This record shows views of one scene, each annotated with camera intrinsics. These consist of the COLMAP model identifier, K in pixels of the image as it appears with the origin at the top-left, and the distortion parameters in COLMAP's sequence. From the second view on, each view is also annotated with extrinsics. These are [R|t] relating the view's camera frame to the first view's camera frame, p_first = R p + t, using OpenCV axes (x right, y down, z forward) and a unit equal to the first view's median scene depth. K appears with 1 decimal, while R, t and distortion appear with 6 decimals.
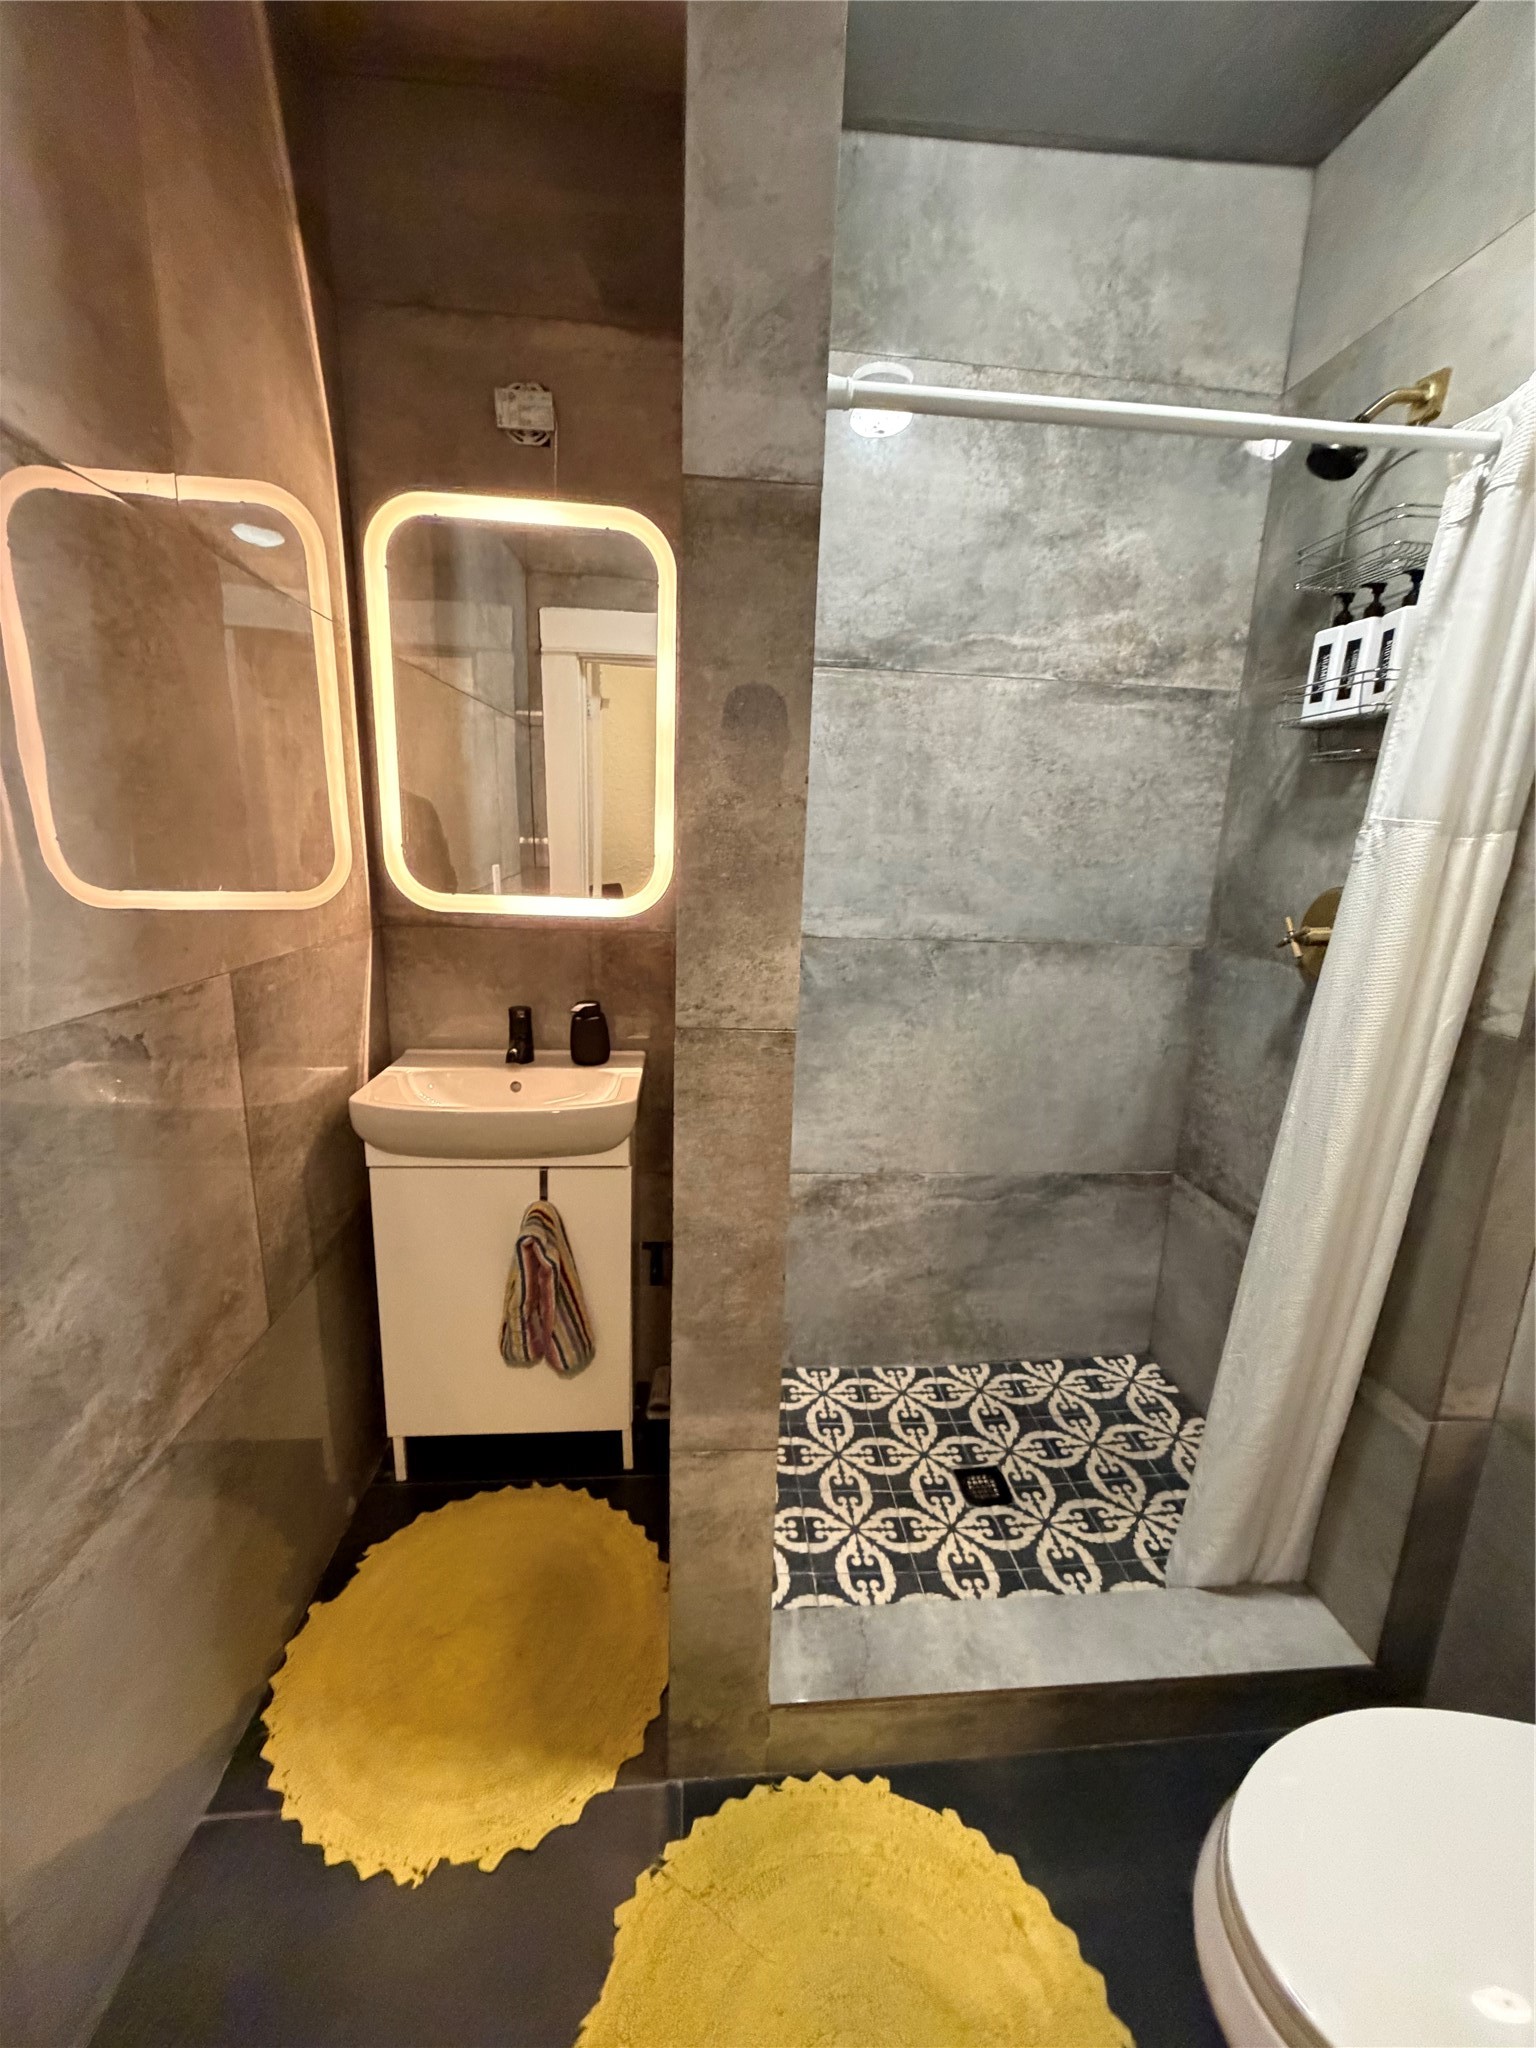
lens RADIAL K [[816.3, 0, 773.4], [0, 816.3, 1028.7], [0, 0, 1]] dist [-0.000903, 0.000204]
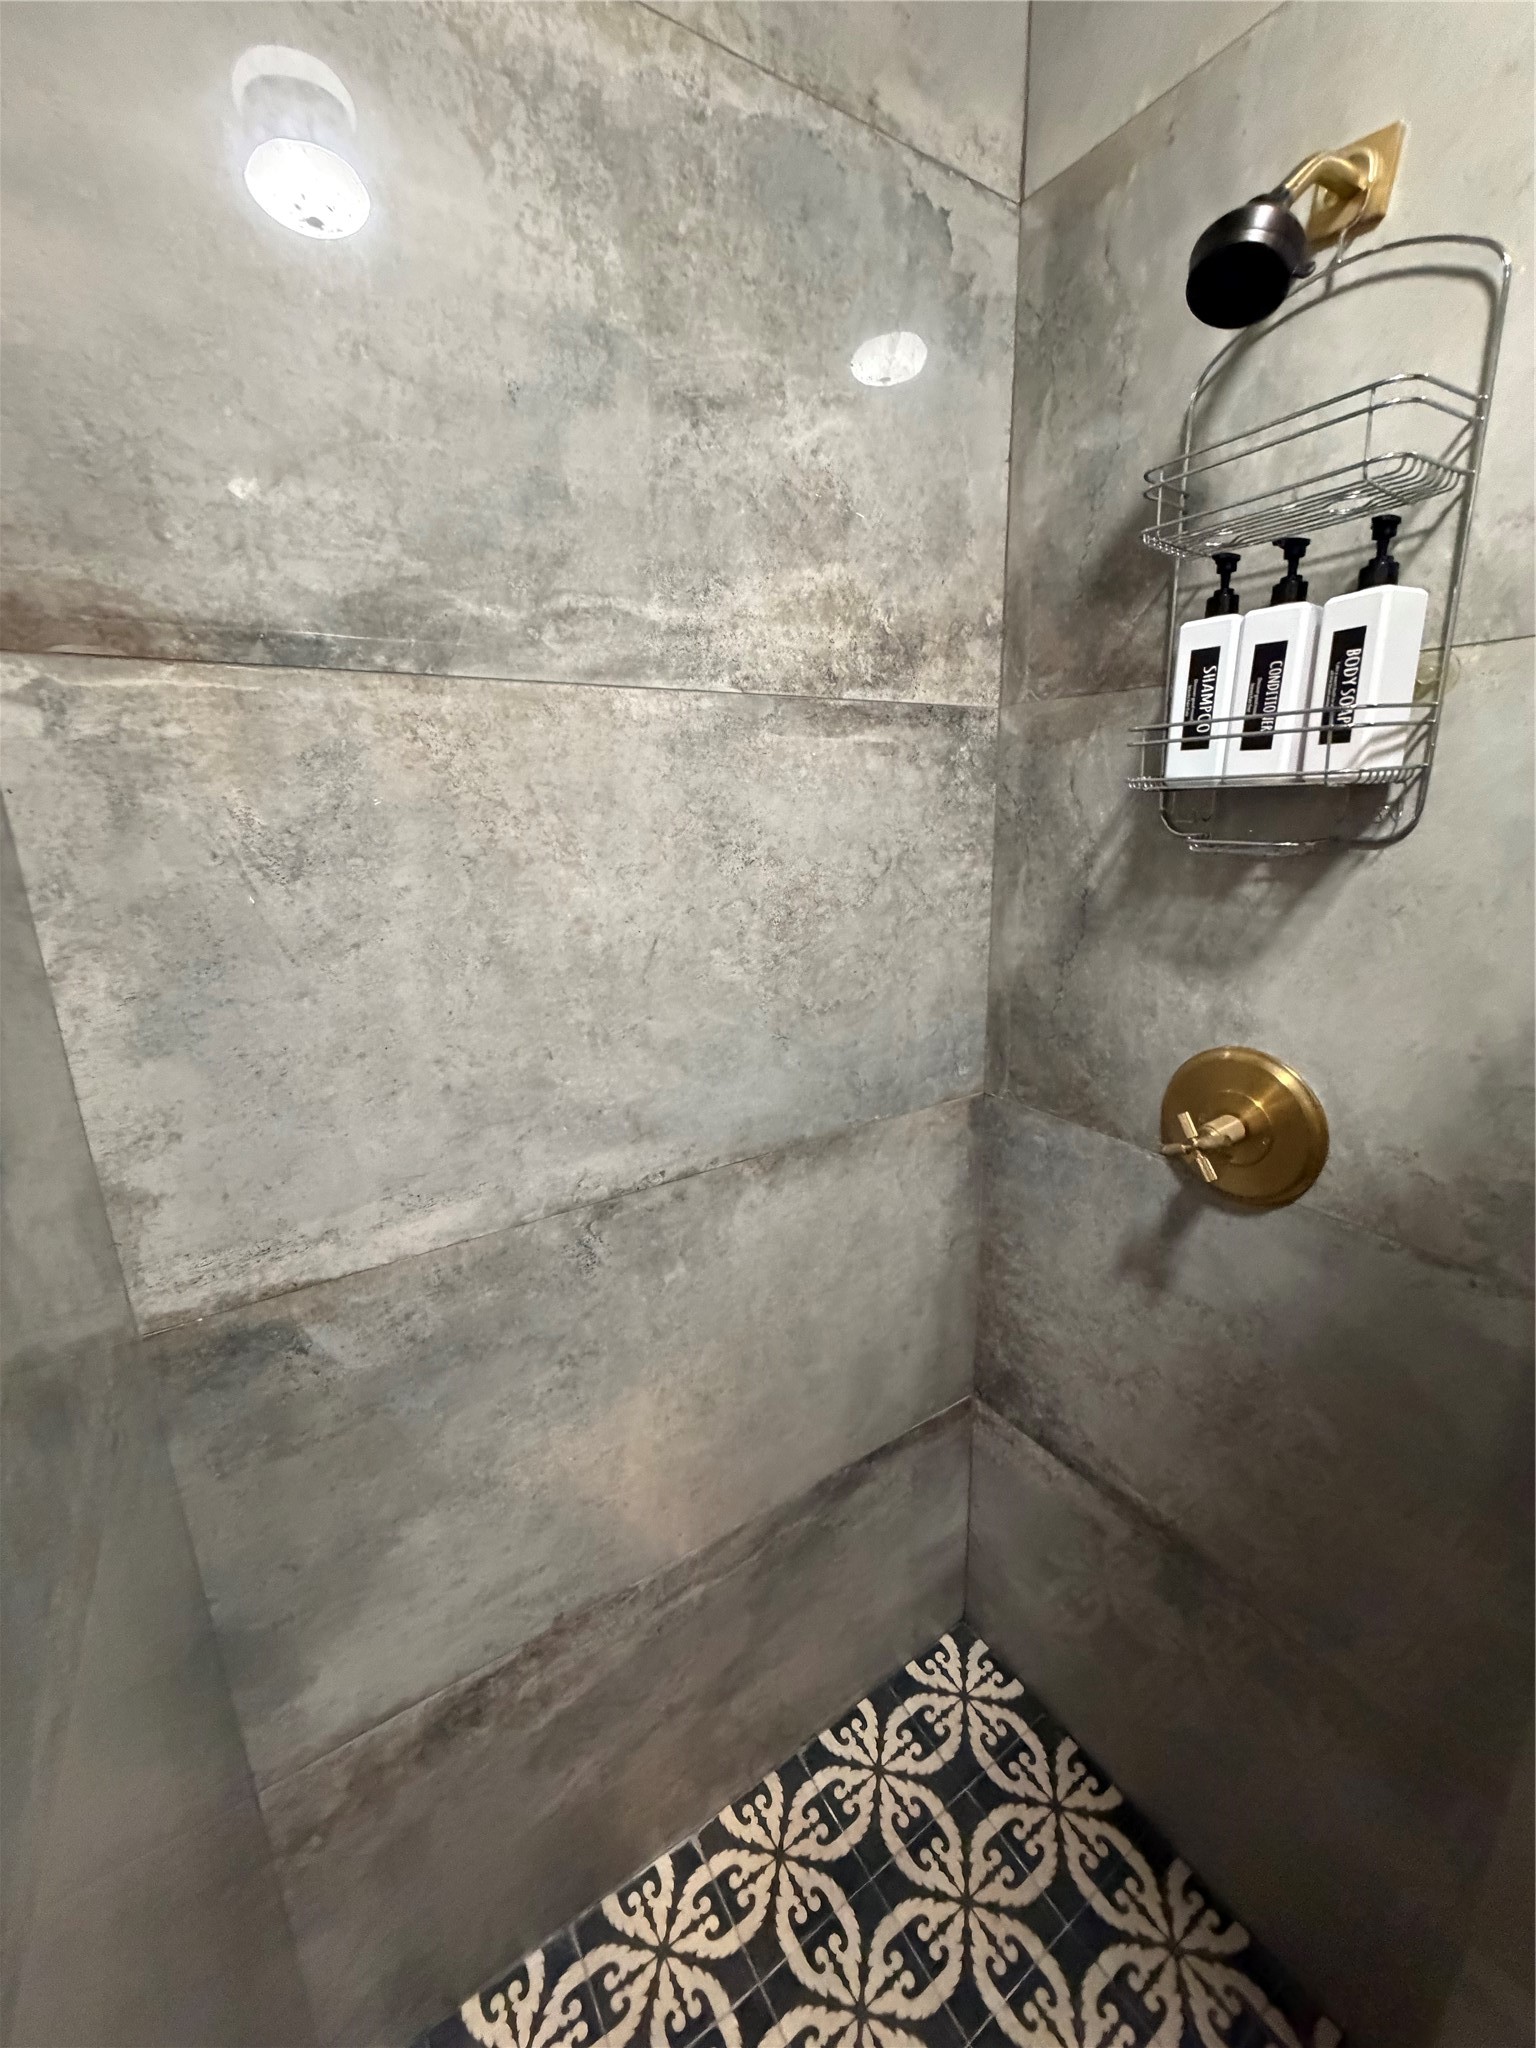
lens RADIAL K [[816.3, 0, 762.8], [0, 816.3, 1024.8], [0, 0, 1]] dist [-0.000903, 0.000204]
pose [[0.889186, -0.172883, 0.423627, 0.103258], [0.155760, 0.984942, 0.075020, -0.254172], [-0.430218, -0.000723, 0.902725, 0.520634]]
